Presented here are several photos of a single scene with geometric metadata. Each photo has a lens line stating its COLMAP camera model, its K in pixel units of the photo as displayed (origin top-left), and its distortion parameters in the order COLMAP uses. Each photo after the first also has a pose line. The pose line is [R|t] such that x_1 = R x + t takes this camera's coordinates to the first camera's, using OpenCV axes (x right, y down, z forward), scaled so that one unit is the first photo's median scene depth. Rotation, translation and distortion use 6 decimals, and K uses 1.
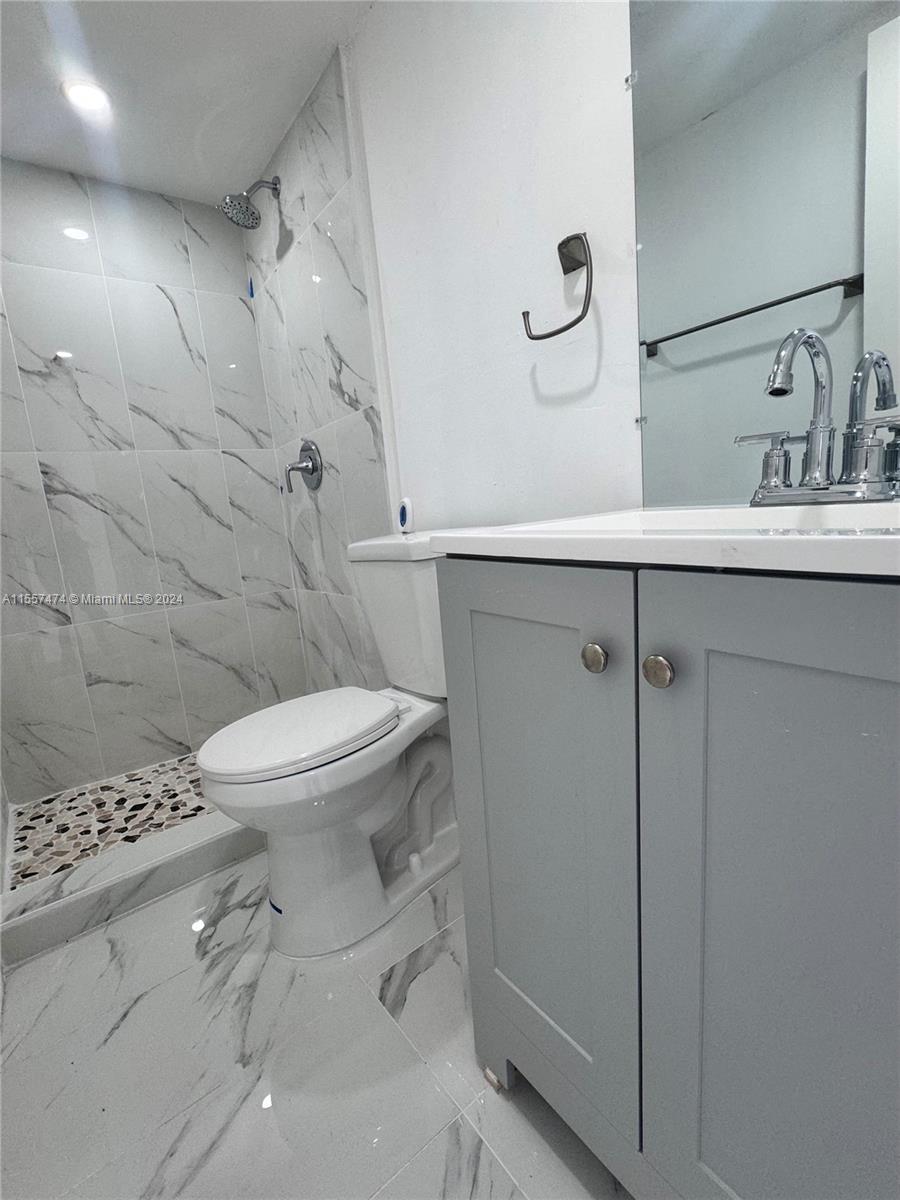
lens RADIAL K [[539.3, 0, 448.7], [0, 539.3, 599.8], [0, 0, 1]] dist [-0.001644, 0.000339]
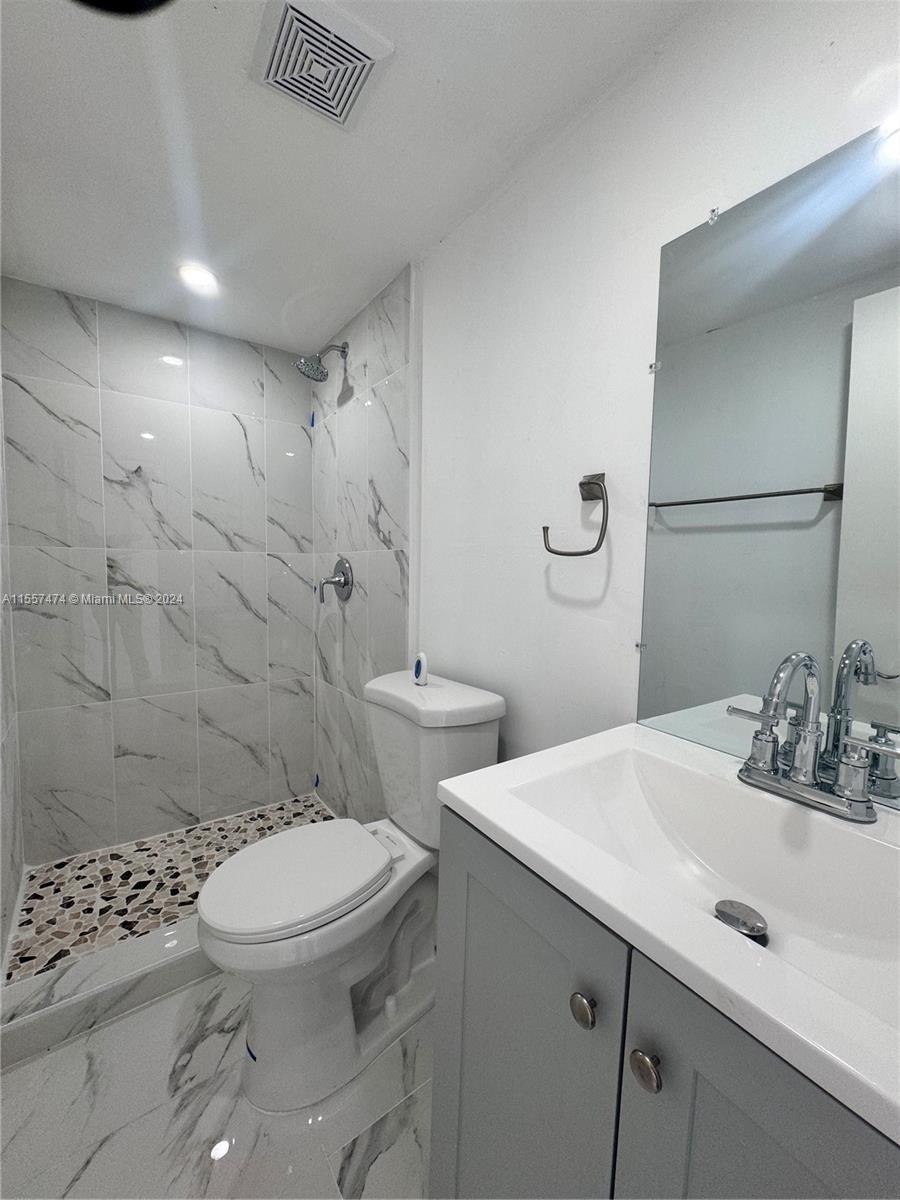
lens RADIAL K [[478.6, 0, 449.1], [0, 478.6, 599.8], [0, 0, 1]] dist [-0.003889, 0.000859]
pose [[0.993814, 0.109846, -0.016344, -0.017605], [-0.110886, 0.989612, -0.091502, -0.180855], [0.006123, 0.092748, 0.995671, 0.008006]]
